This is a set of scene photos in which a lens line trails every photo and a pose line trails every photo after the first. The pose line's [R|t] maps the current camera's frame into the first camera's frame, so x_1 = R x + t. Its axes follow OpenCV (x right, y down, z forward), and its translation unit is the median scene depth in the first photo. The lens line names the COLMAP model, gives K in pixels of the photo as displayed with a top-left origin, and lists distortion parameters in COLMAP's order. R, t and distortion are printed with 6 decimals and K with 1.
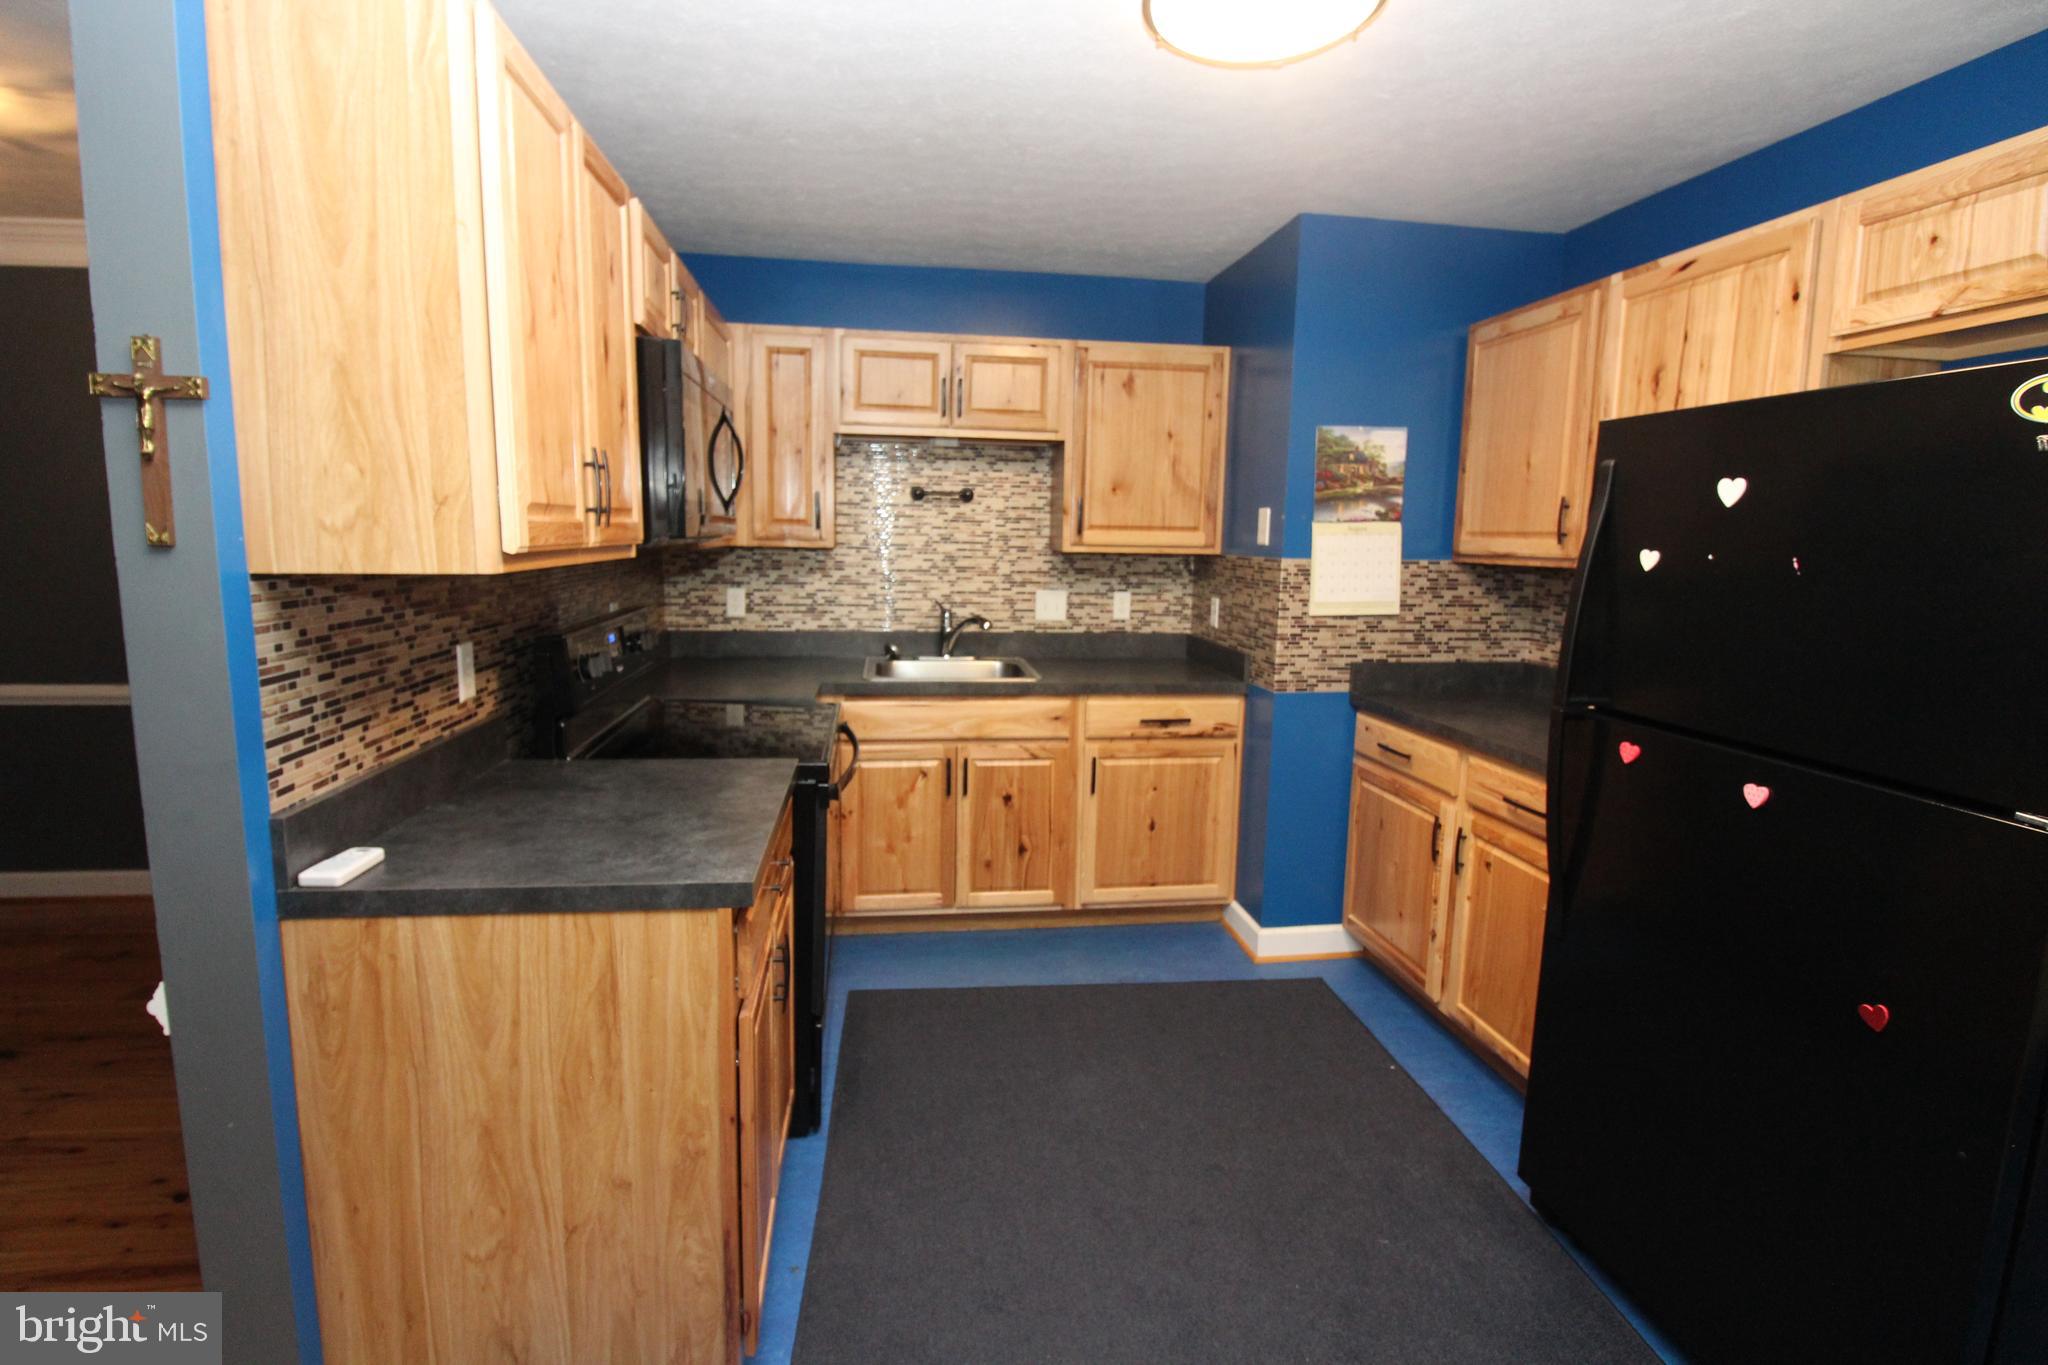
lens RADIAL K [[947.4, 0, 1011.8], [0, 947.4, 656.5], [0, 0, 1]] dist [-0.006876, -0.010381]
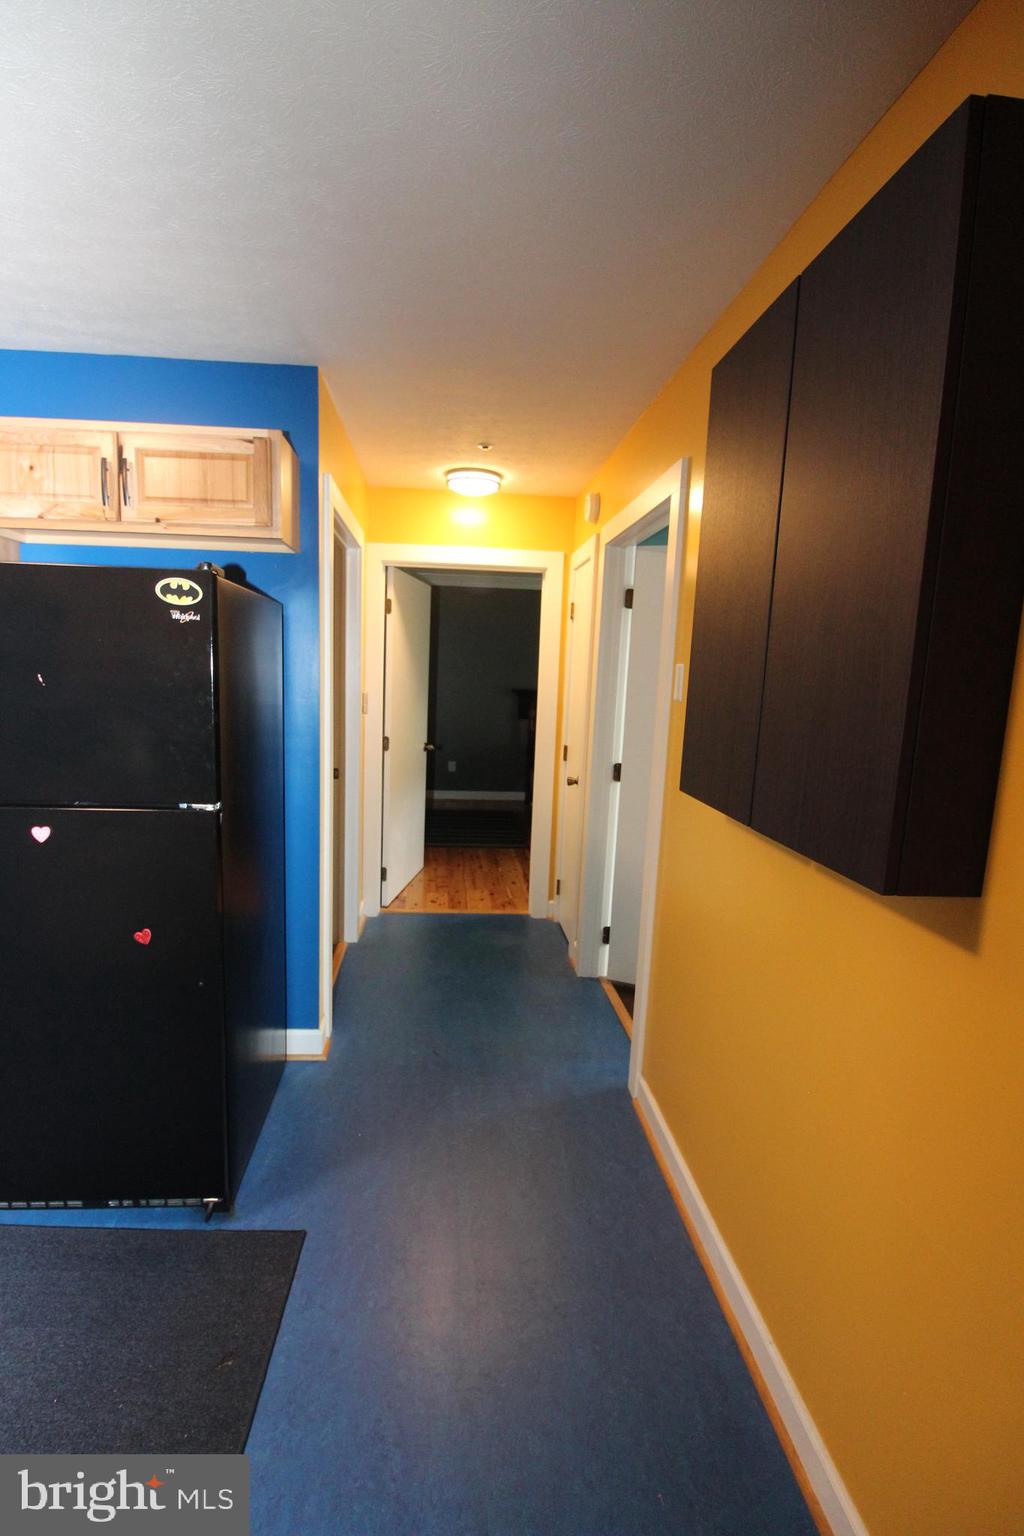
lens RADIAL K [[710.5, 0, 499.8], [0, 710.5, 771.4], [0, 0, 1]] dist [-0.006876, -0.010381]
pose [[0.043472, -0.158596, 0.986386, -0.158177], [0.094669, 0.983531, 0.153965, -0.031810], [-0.994559, 0.086687, 0.057770, 0.116438]]
